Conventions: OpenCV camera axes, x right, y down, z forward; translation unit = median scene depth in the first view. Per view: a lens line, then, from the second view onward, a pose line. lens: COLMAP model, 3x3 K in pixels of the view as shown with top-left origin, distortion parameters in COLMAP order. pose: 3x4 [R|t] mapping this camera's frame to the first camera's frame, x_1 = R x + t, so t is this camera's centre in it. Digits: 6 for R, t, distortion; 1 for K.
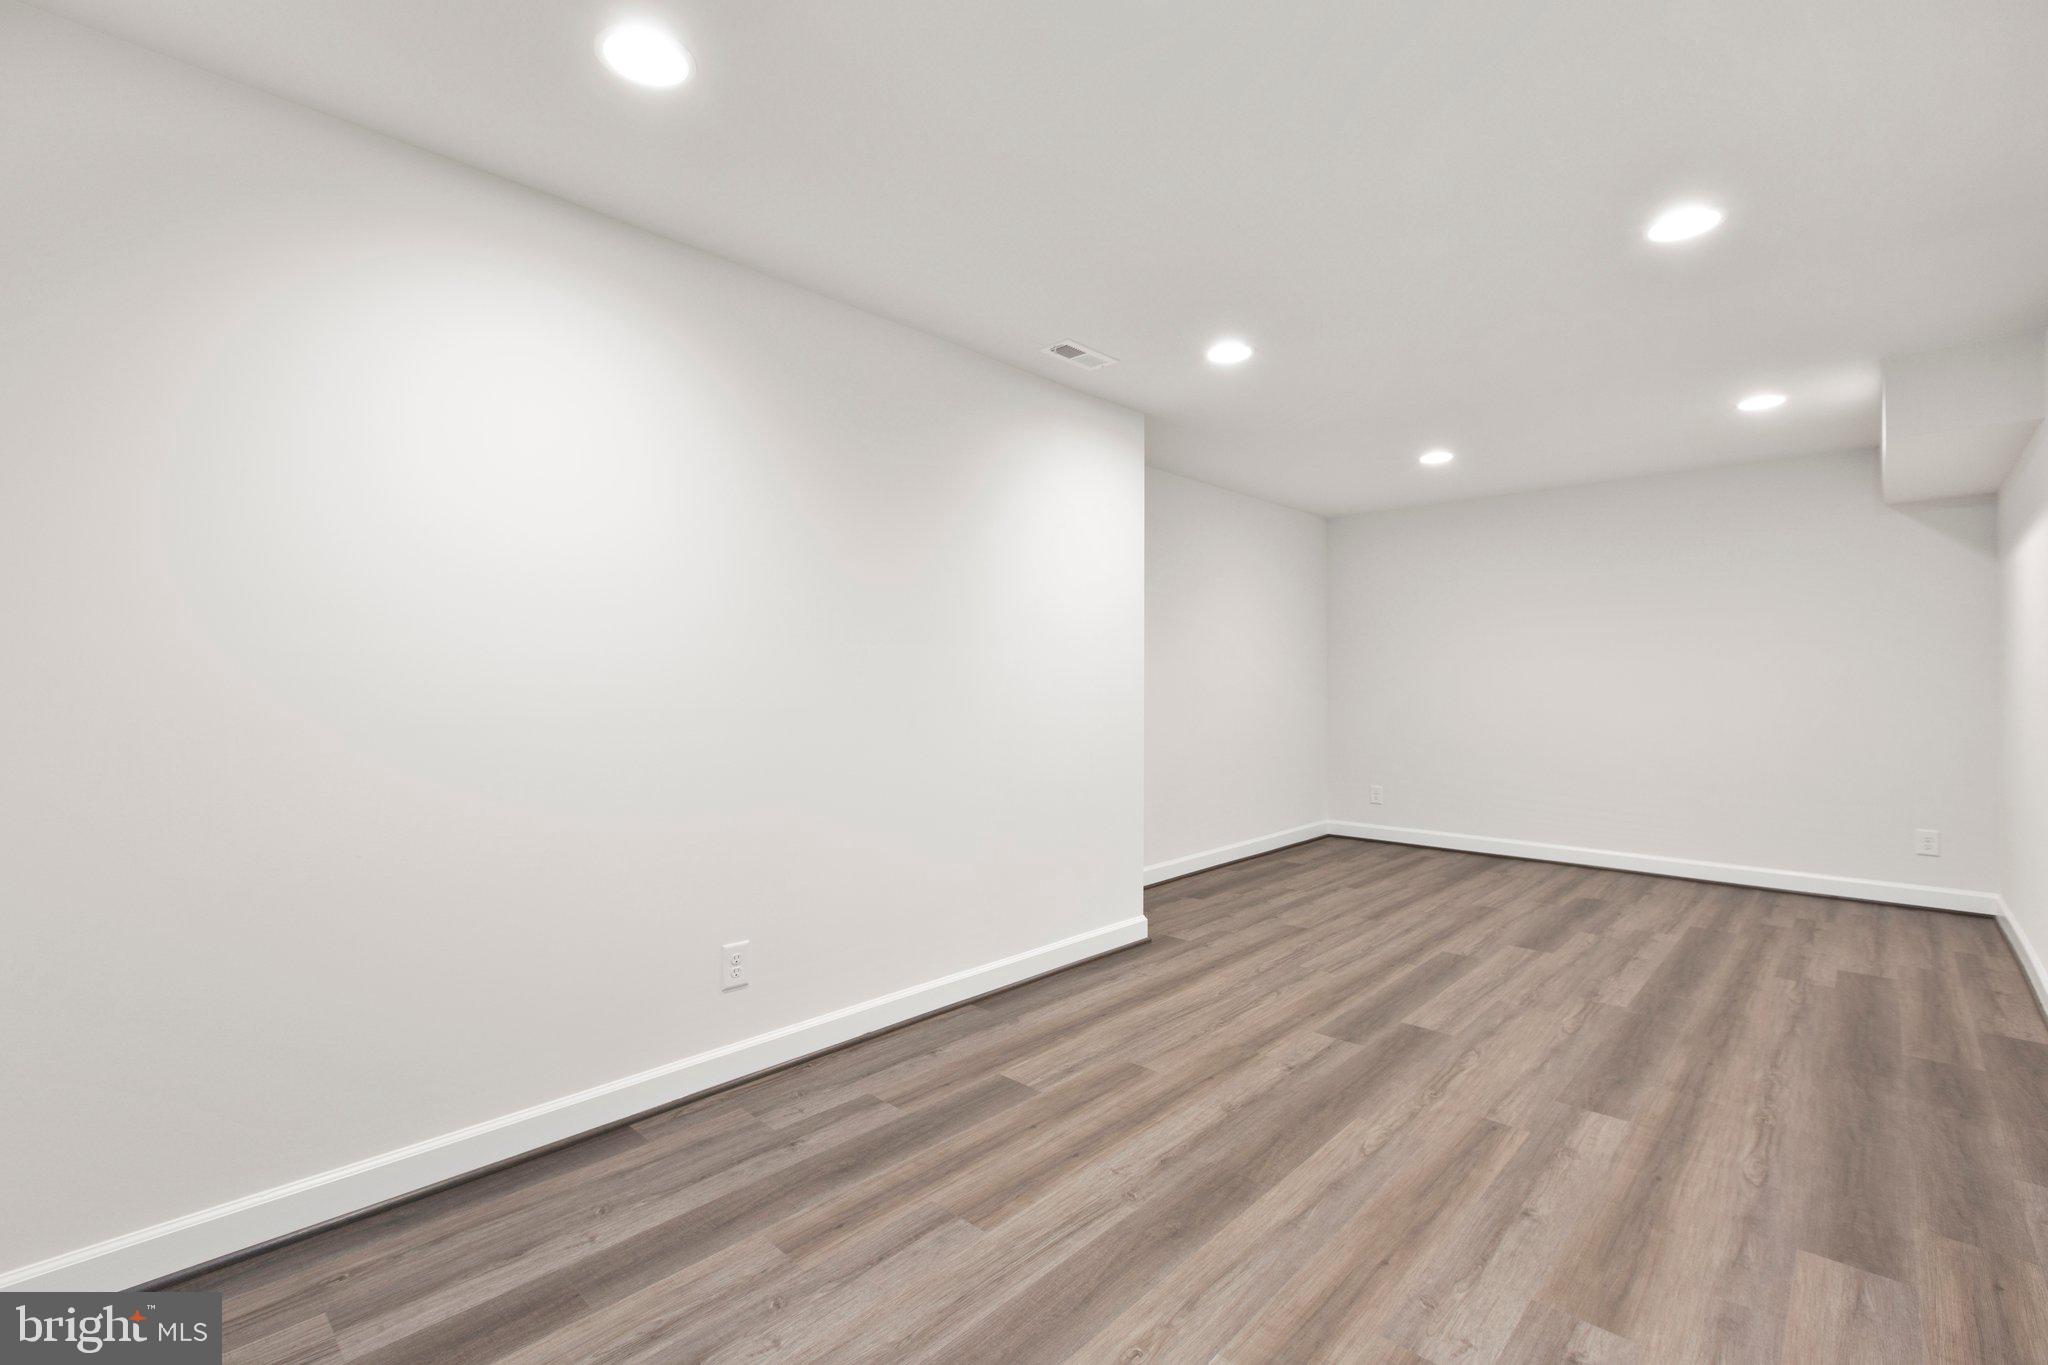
lens RADIAL K [[909.8, 0, 1024.9], [0, 909.8, 684.1], [0, 0, 1]] dist [0.001508, -0.001284]
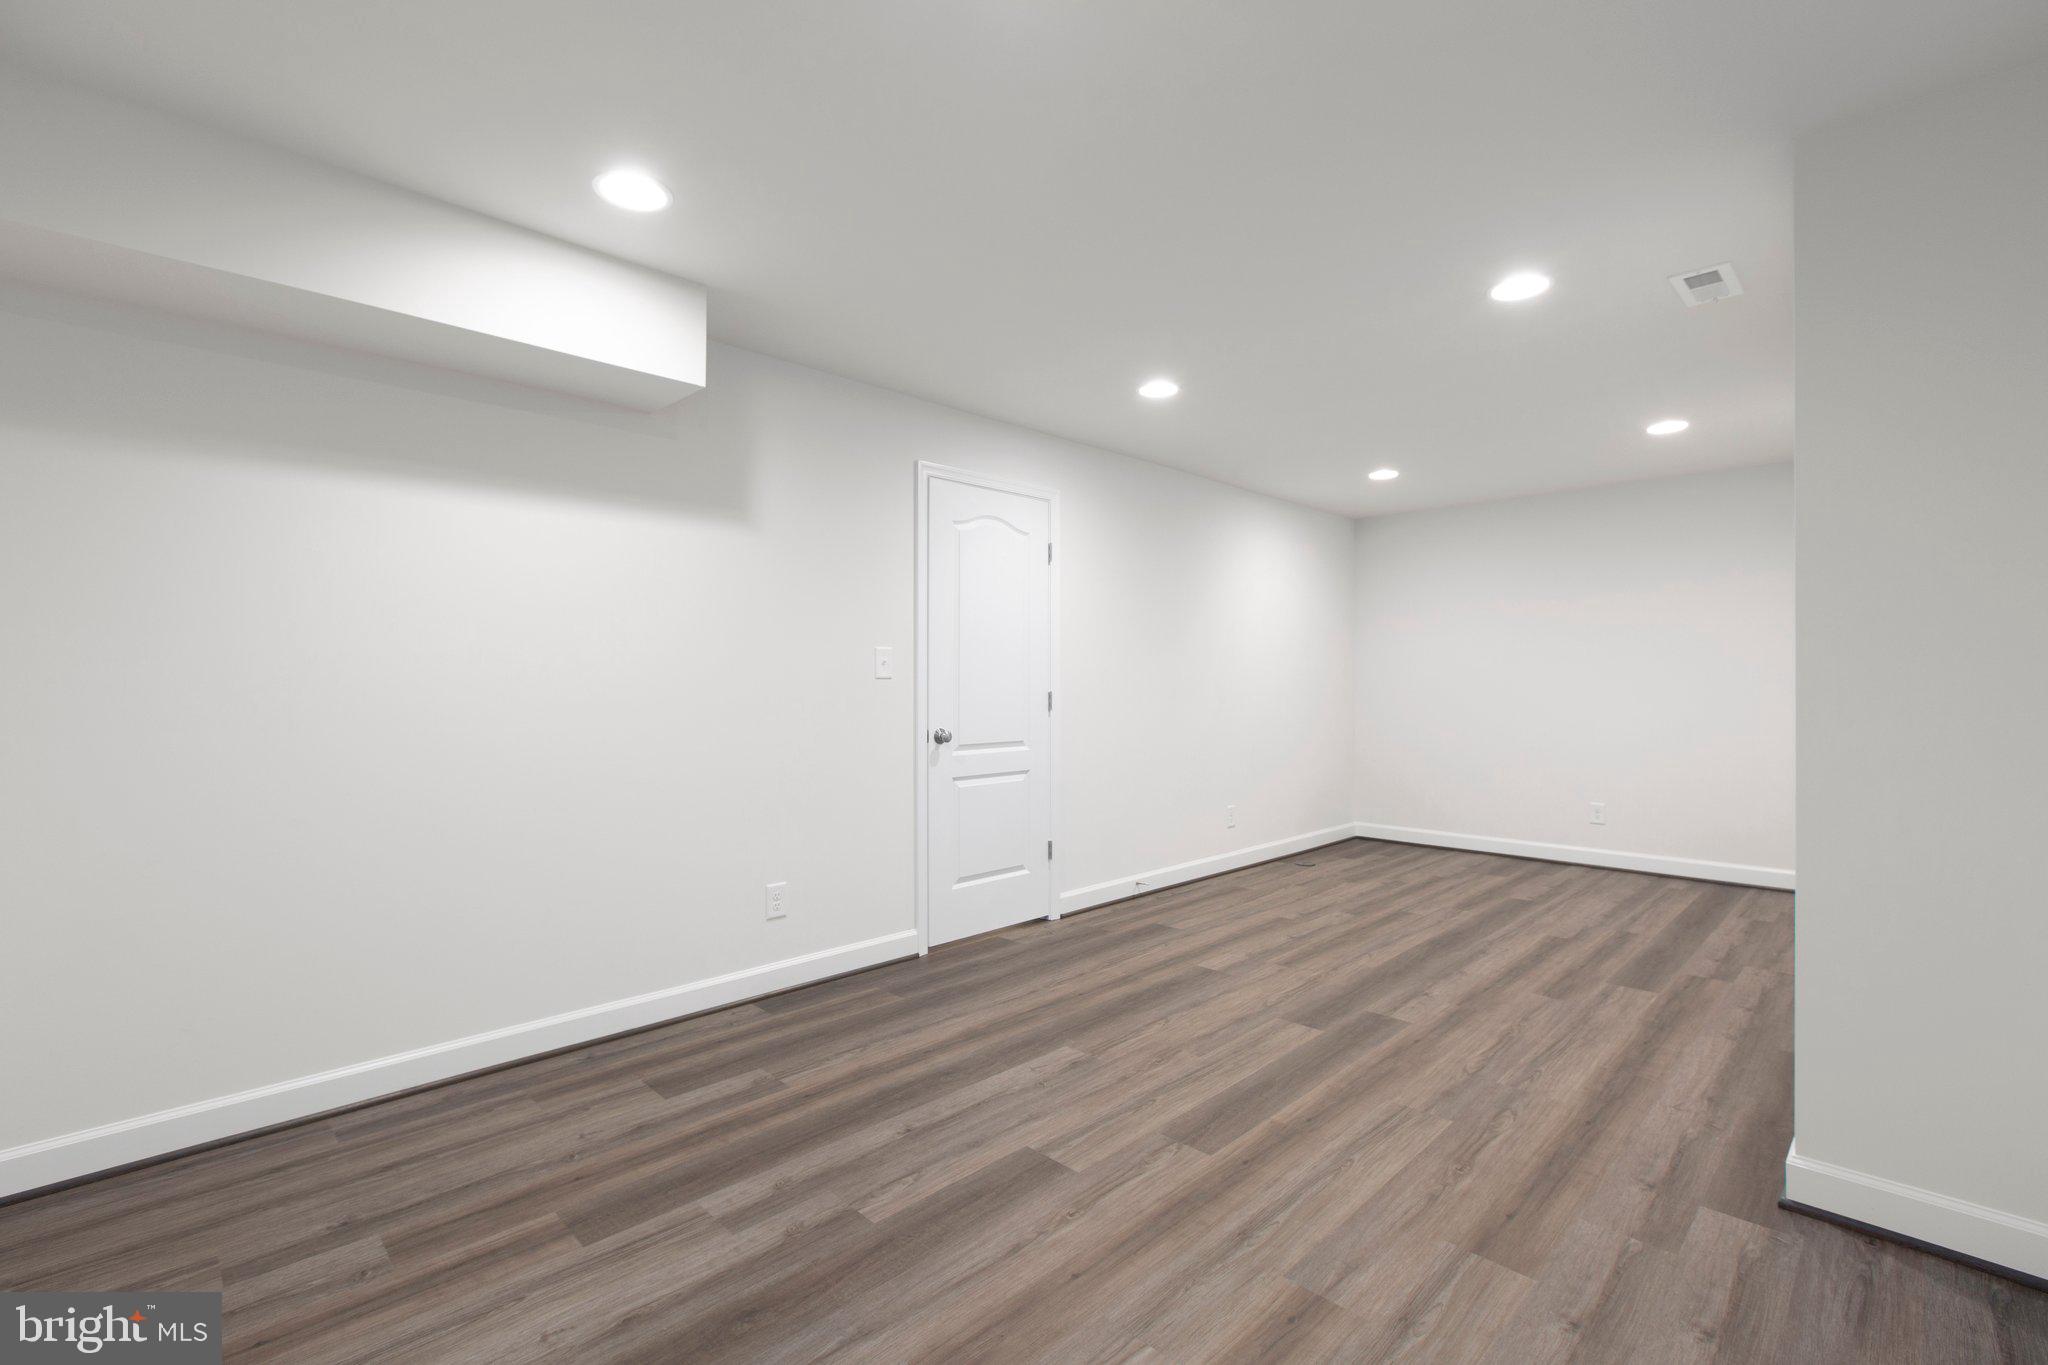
lens RADIAL K [[909.8, 0, 1024.1], [0, 909.8, 681.6], [0, 0, 1]] dist [0.001508, -0.001284]
pose [[-0.999480, 0.002028, 0.032174, 0.702073], [0.002090, 0.999996, 0.001886, -0.007555], [-0.032170, 0.001952, -0.999481, 1.985356]]
